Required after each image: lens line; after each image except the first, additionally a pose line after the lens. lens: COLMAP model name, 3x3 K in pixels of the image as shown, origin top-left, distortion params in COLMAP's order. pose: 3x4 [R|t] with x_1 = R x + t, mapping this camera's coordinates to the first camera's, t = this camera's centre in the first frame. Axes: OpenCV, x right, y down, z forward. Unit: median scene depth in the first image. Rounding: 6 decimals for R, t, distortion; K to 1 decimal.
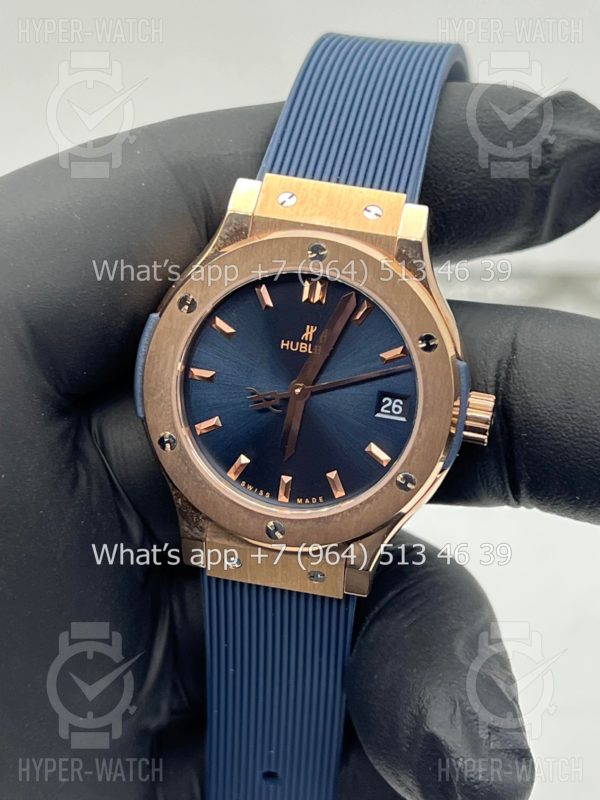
lens RADIAL K [[1862.7, 0, 299.0], [0, 1862.7, 397.5], [0, 0, 1]] dist [0.207110, 0.000000]
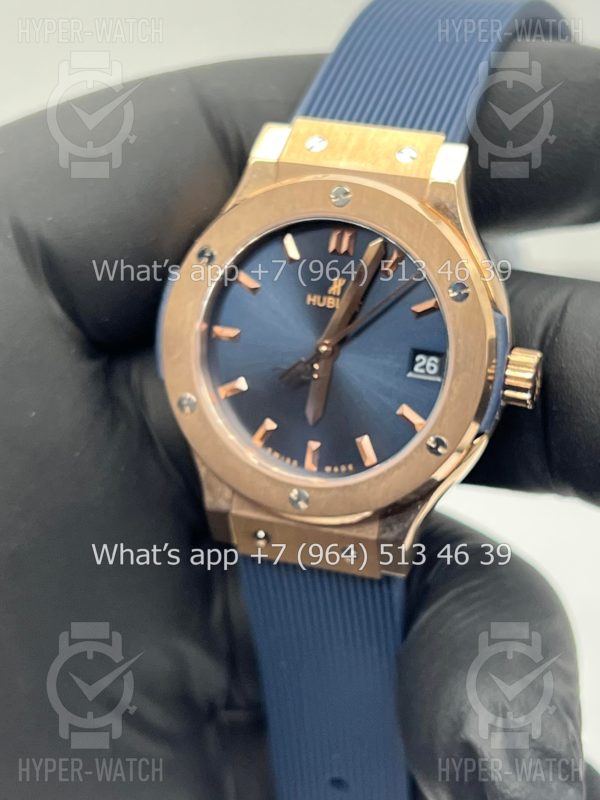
lens RADIAL K [[1862.7, 0, 295.0], [0, 1862.7, 403.9], [0, 0, 1]] dist [0.207110, 0.000000]
pose [[0.985936, -0.002840, -0.167101, 0.139119], [-0.004233, 0.999111, -0.041954, 0.062390], [0.167071, 0.042072, 0.985047, 0.088831]]
